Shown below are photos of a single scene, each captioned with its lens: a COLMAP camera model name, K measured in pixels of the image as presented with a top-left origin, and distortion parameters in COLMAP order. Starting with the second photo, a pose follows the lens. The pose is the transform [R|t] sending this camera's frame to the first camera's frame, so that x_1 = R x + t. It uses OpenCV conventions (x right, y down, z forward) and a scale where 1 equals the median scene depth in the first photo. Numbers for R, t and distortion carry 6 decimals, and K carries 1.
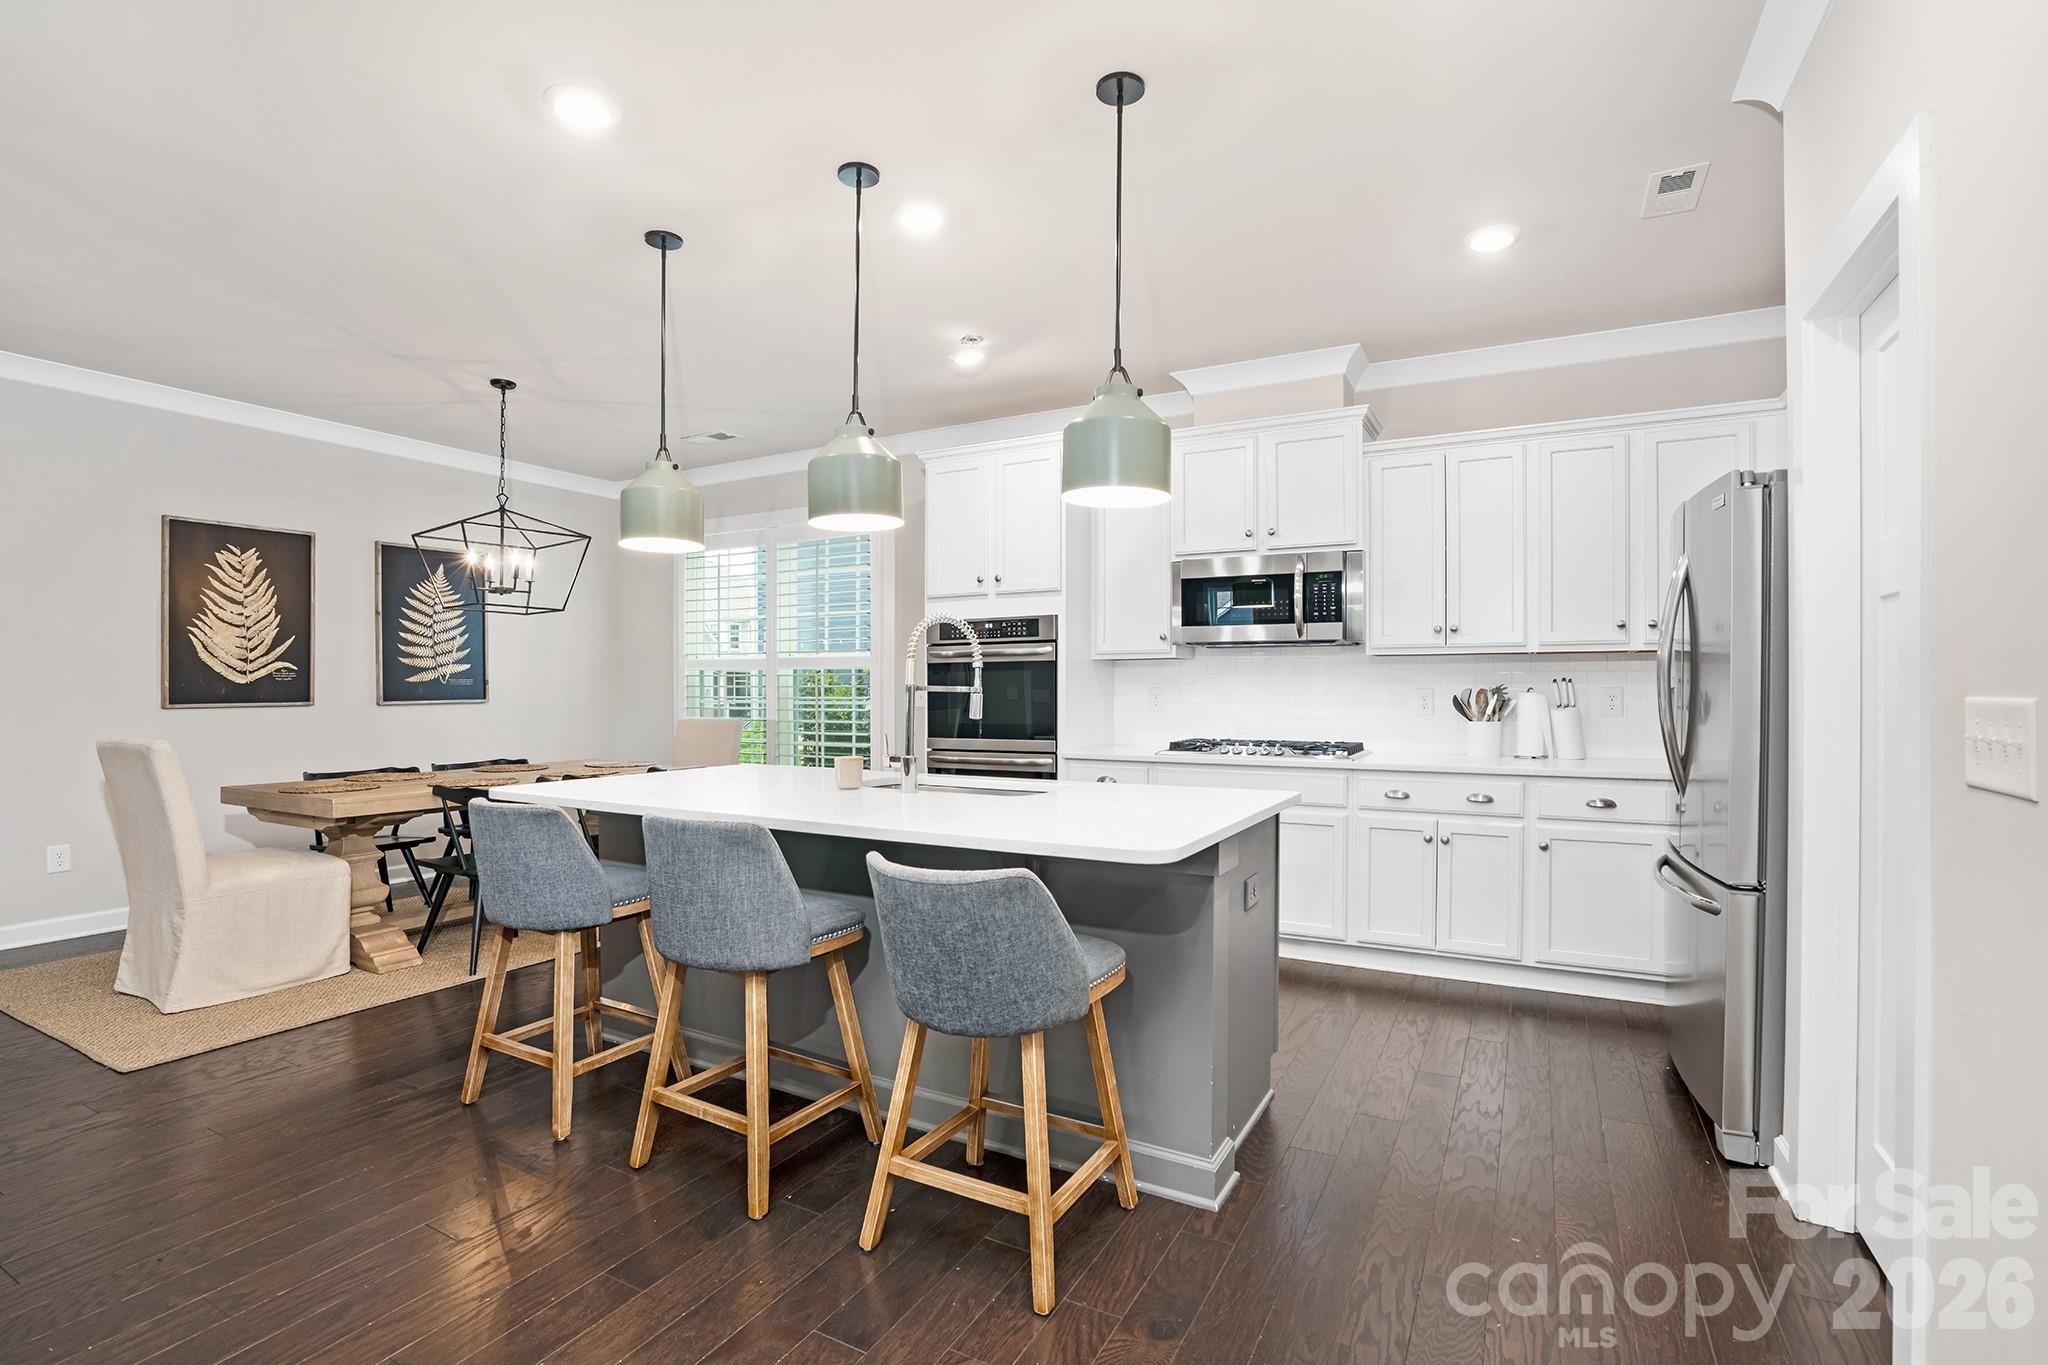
lens RADIAL K [[957.0, 0, 1012.8], [0, 957.0, 684.5], [0, 0, 1]] dist [-0.010438, 0.005203]
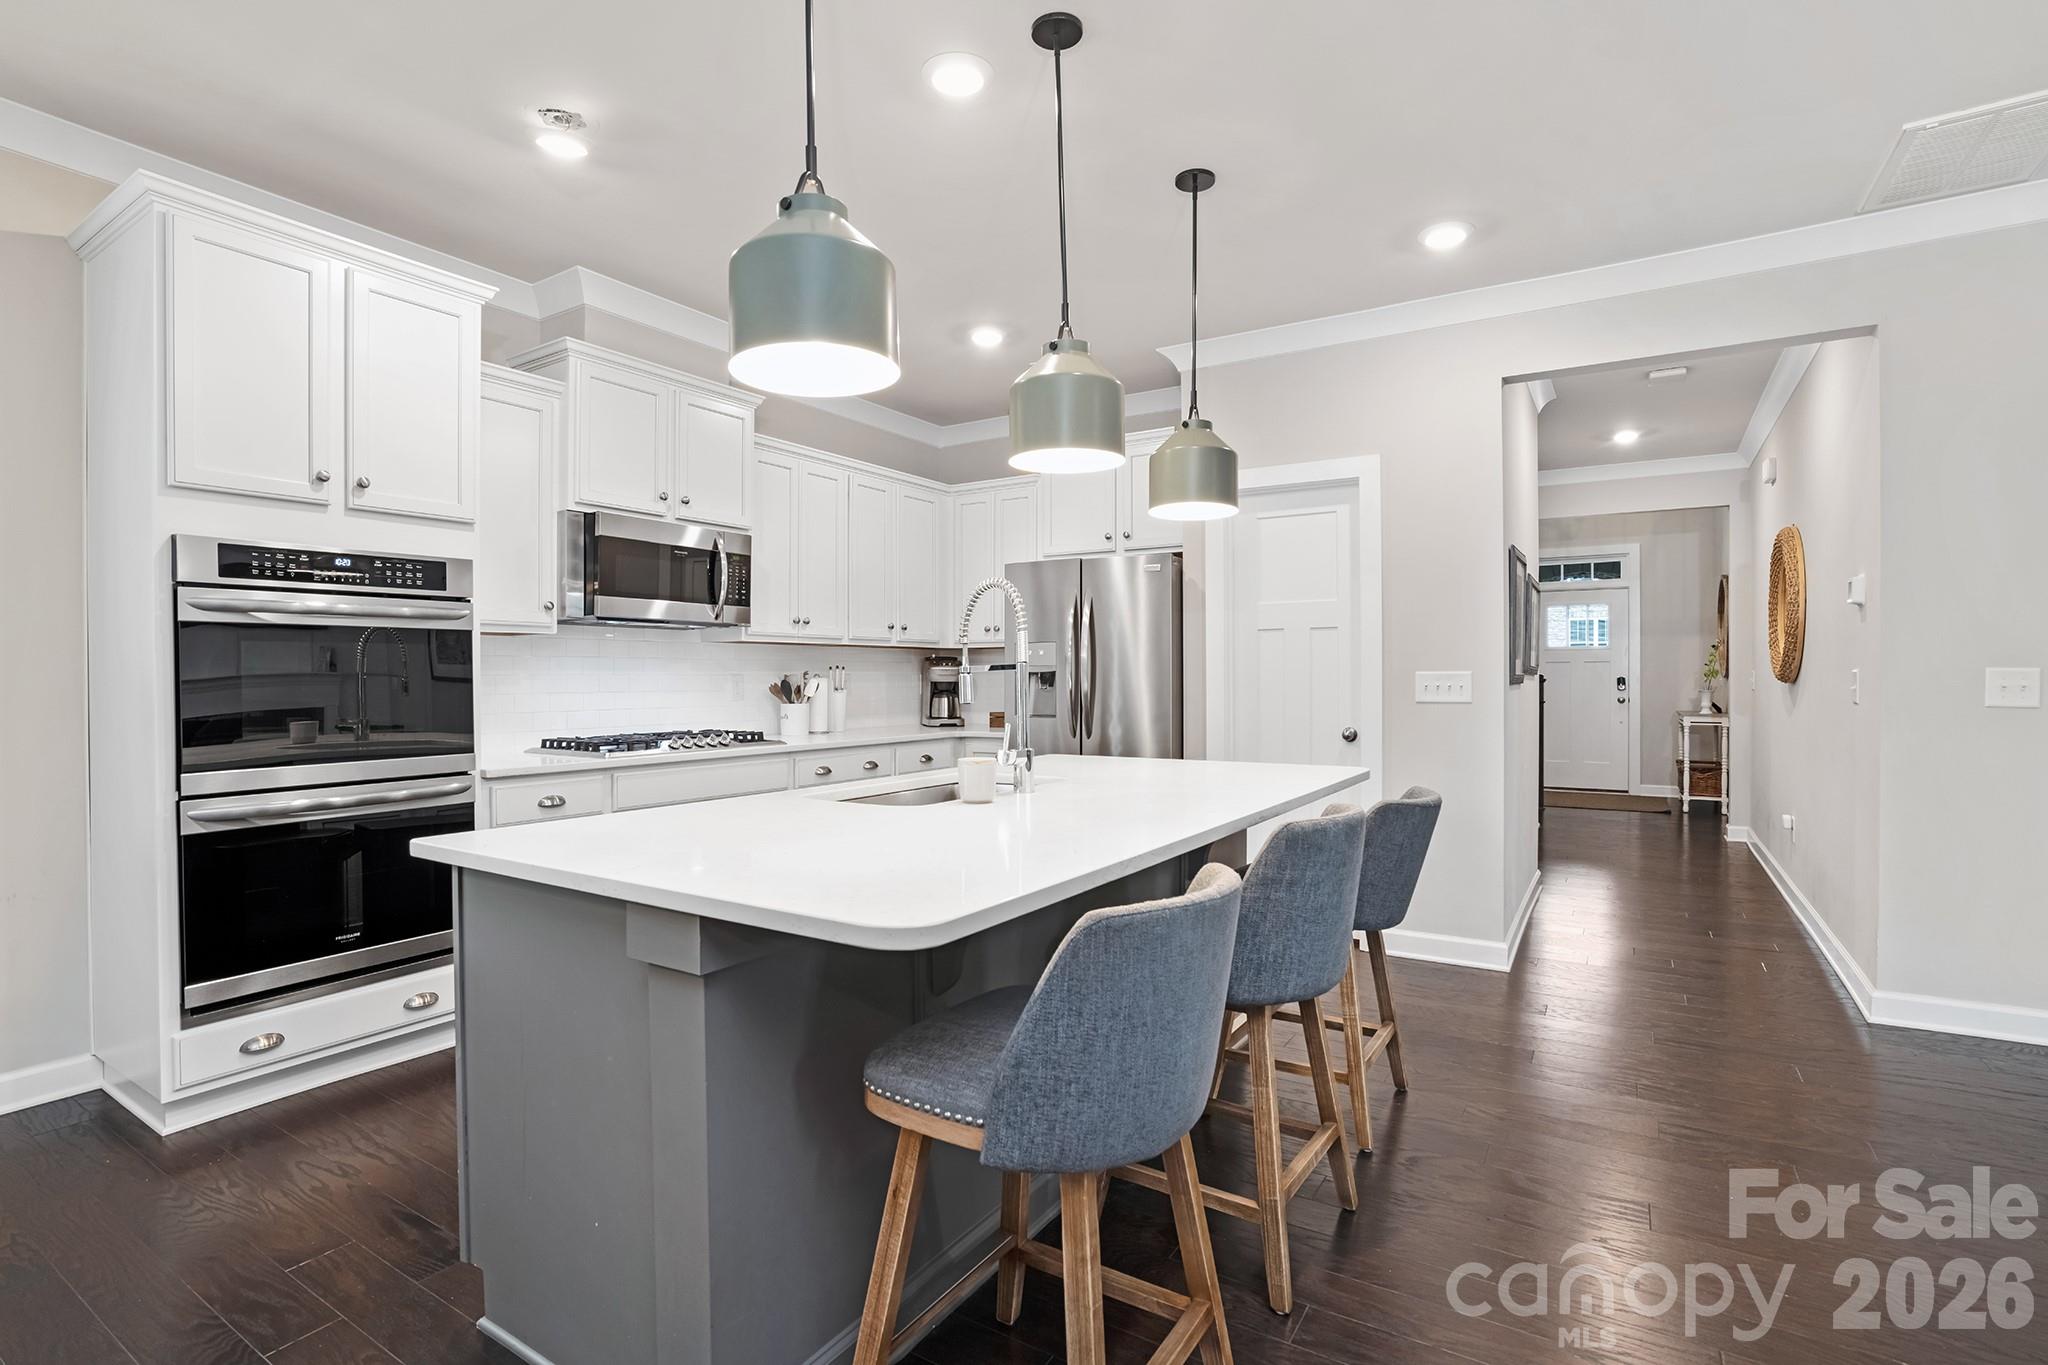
lens RADIAL K [[957.0, 0, 1008.4], [0, 957.0, 685.1], [0, 0, 1]] dist [-0.010438, 0.005203]
pose [[0.087228, -0.008463, 0.996152, -0.433559], [0.001600, 0.999964, 0.008355, 0.005499], [-0.996187, 0.000865, 0.087239, 0.444007]]
